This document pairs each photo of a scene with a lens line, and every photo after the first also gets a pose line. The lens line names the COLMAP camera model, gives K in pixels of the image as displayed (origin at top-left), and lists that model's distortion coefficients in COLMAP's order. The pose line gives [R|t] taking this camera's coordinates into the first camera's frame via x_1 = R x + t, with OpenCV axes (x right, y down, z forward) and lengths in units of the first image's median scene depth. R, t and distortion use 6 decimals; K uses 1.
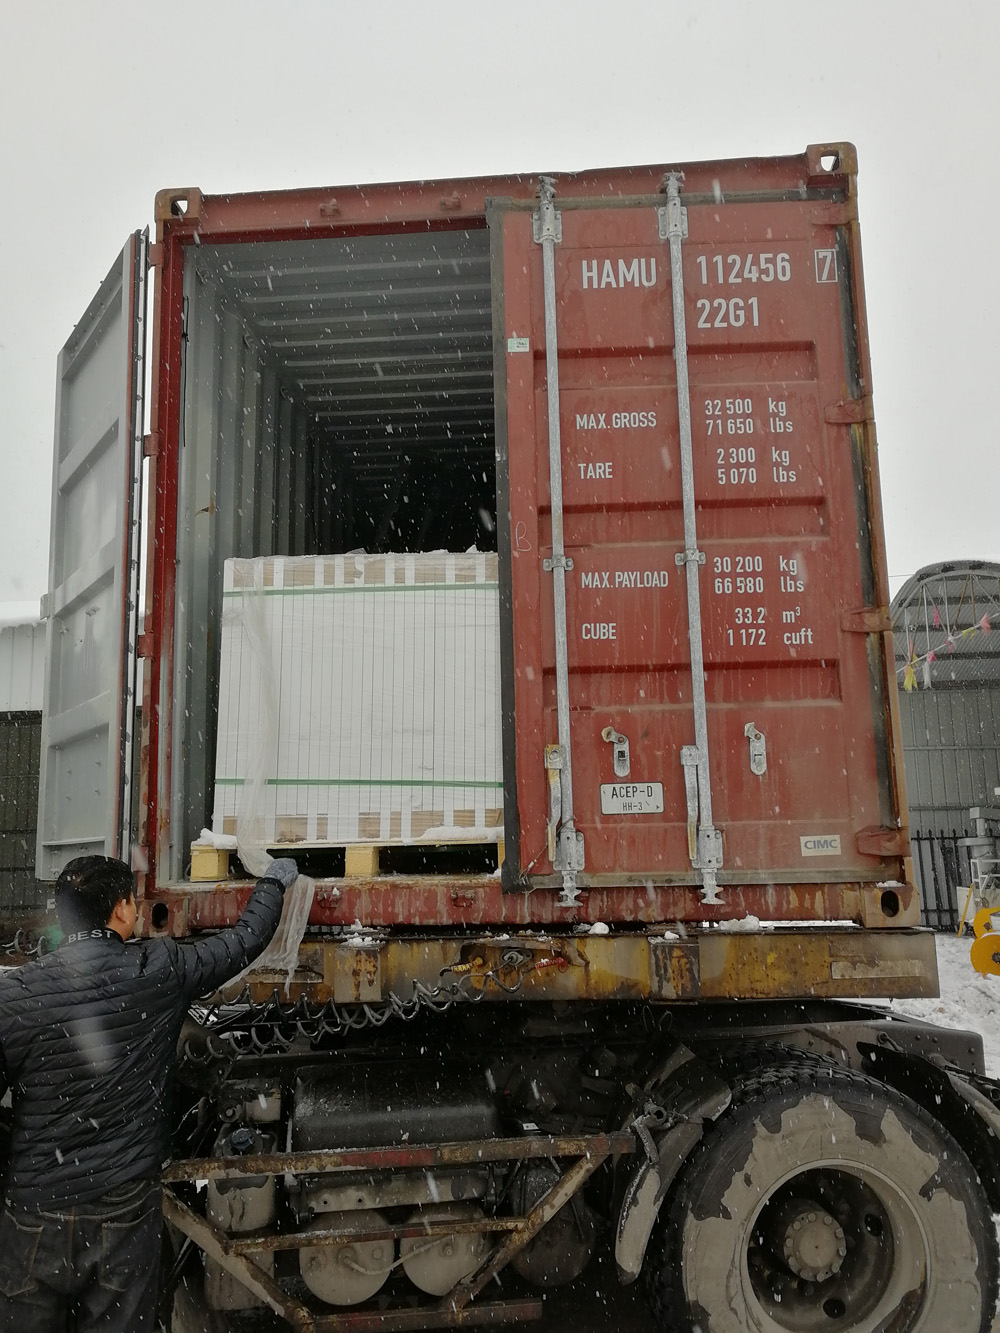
lens RADIAL K [[1014.1, 0, 500.0], [0, 1014.1, 666.5], [0, 0, 1]] dist [0.048795, -0.098355]
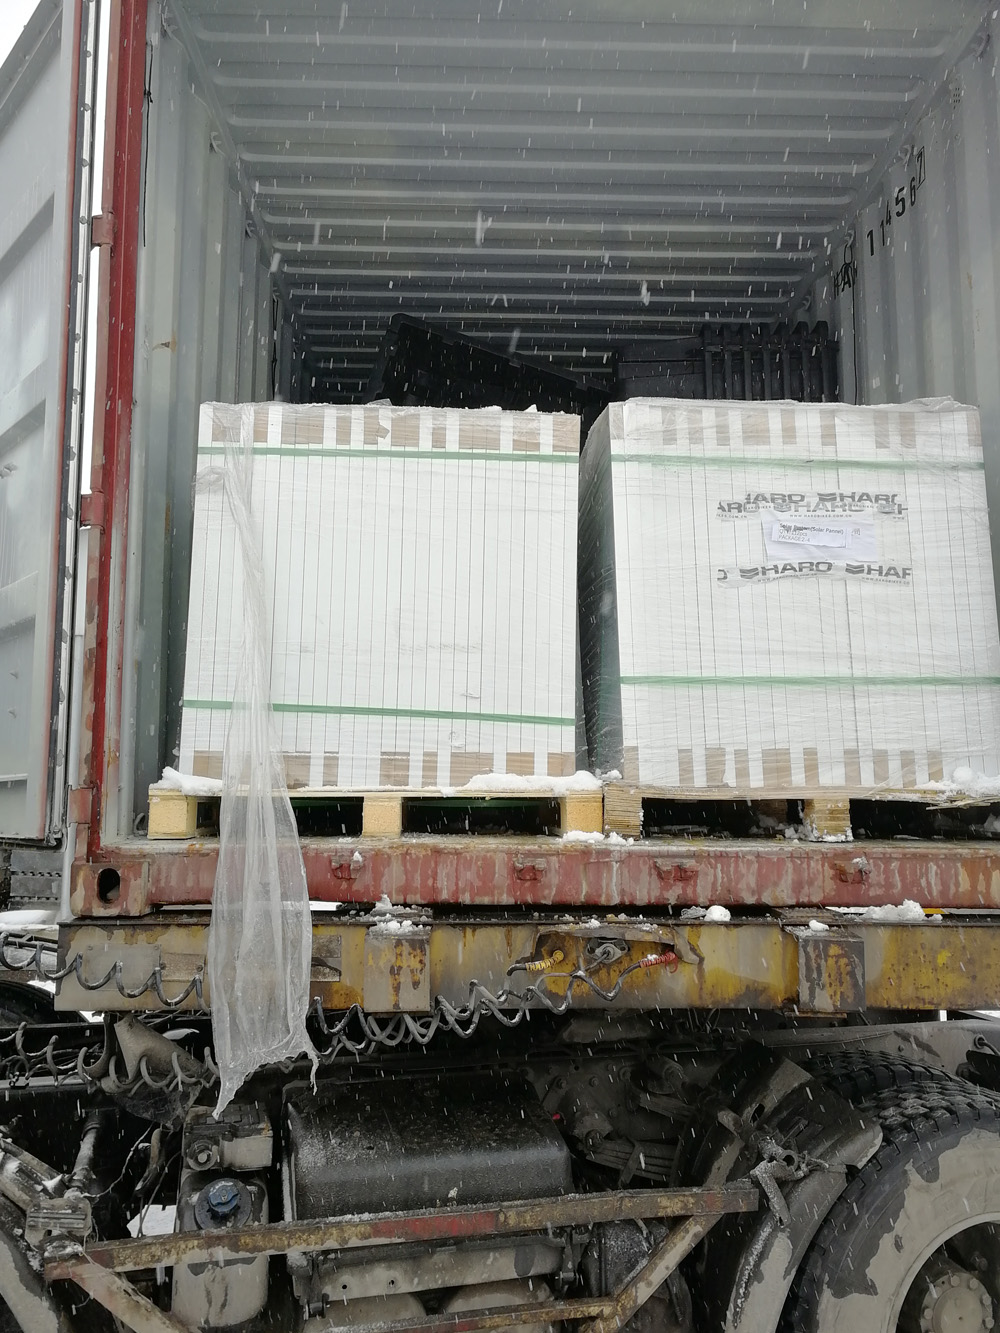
lens RADIAL K [[1055.6, 0, 500.0], [0, 1055.6, 666.5], [0, 0, 1]] dist [0.060357, -0.097928]
pose [[0.995433, 0.036071, 0.088381, -0.133133], [-0.040125, 0.998202, 0.044531, 0.047361], [-0.086616, -0.047874, 0.995091, 0.244120]]
